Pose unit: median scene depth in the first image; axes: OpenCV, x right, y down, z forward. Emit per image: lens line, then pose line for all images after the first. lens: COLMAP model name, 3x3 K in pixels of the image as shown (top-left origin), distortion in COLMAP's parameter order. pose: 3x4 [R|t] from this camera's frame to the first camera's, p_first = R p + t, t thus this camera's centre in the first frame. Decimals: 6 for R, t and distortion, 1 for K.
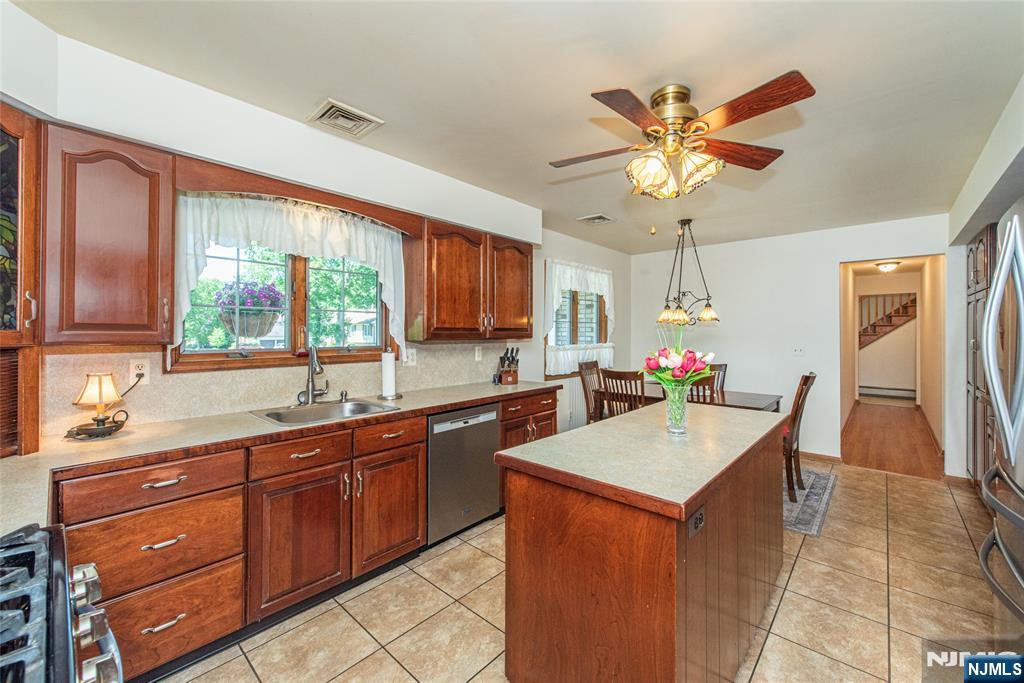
lens RADIAL K [[403.1, 0, 508.5], [0, 403.1, 335.6], [0, 0, 1]] dist [-0.003696, -0.000730]
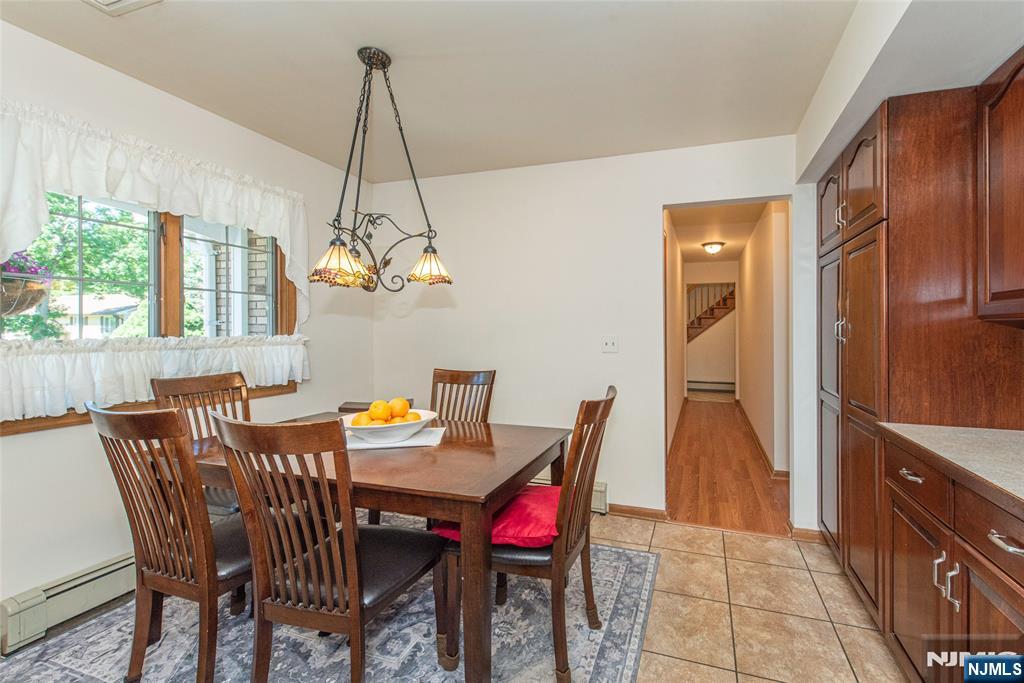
lens RADIAL K [[495.2, 0, 513.4], [0, 495.2, 333.7], [0, 0, 1]] dist [0.003260, 0.000241]
pose [[0.928748, -0.007589, 0.370633, 0.314262], [0.005348, 0.999961, 0.007073, 0.016199], [-0.370673, -0.004587, 0.928752, 0.360897]]
